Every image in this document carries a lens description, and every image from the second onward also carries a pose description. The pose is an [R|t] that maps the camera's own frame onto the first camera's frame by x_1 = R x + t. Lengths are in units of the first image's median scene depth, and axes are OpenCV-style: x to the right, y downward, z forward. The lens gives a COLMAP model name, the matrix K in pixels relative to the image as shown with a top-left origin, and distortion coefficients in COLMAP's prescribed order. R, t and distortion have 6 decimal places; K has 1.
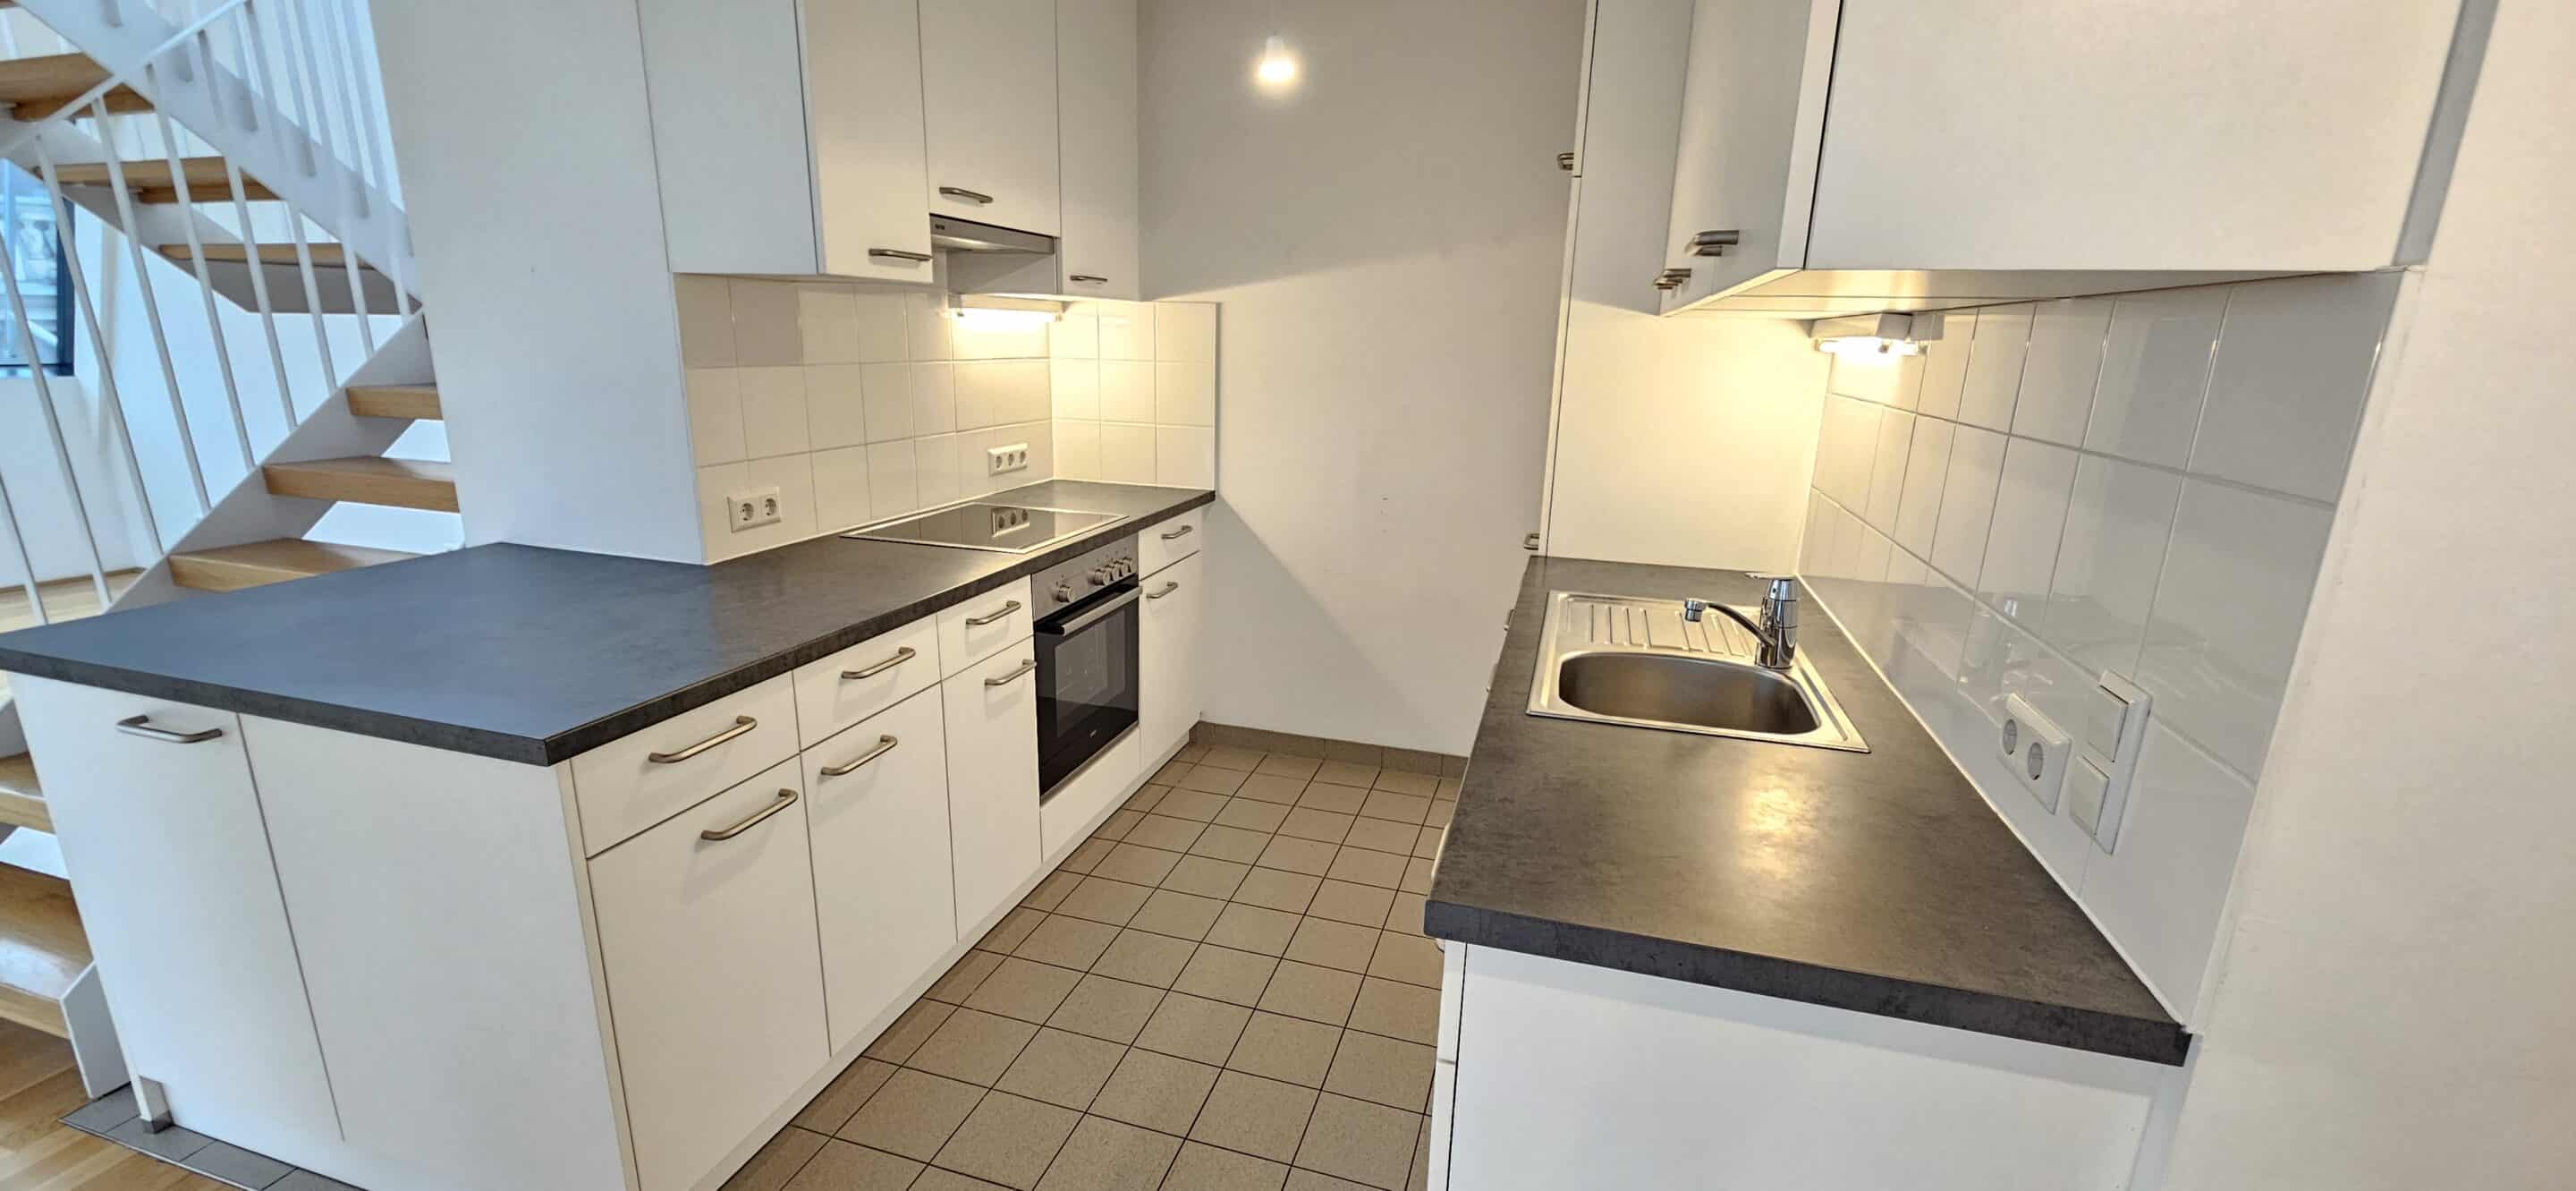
lens RADIAL K [[1048.6, 0, 1283.3], [0, 1048.6, 600.9], [0, 0, 1]] dist [0.002476, -0.000392]
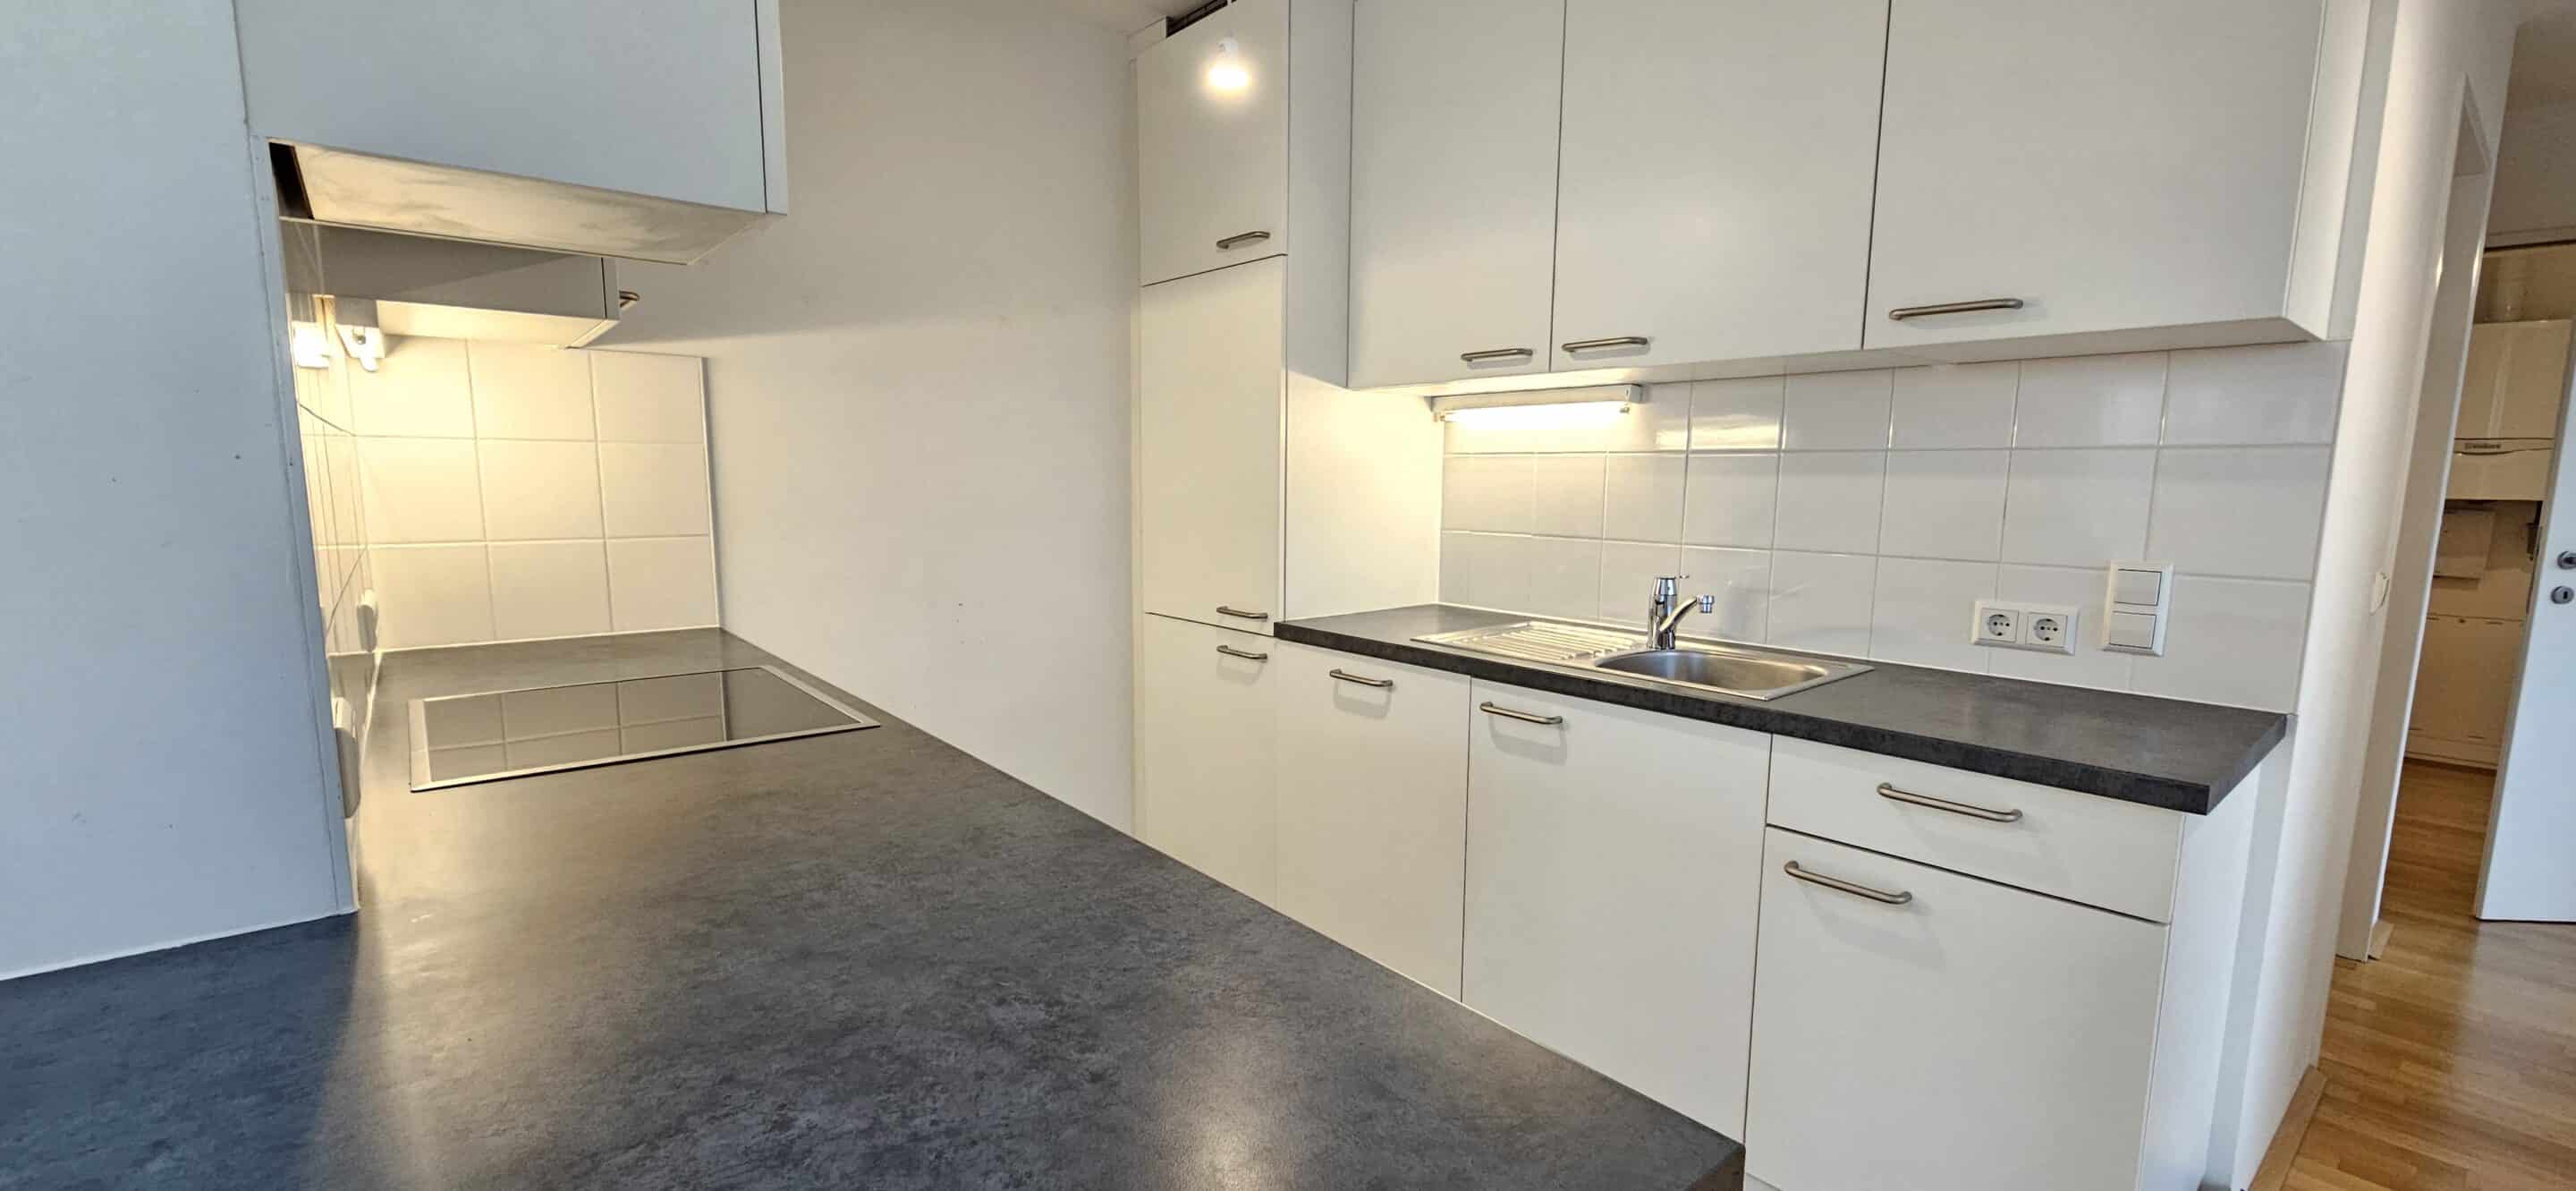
lens RADIAL K [[1048.6, 0, 1291.7], [0, 1048.6, 605.0], [0, 0, 1]] dist [0.002476, -0.000392]
pose [[0.541188, -0.127620, 0.831161, -0.637154], [0.214371, 0.976697, 0.010385, -0.076689], [-0.813118, 0.172557, 0.555935, 0.488178]]
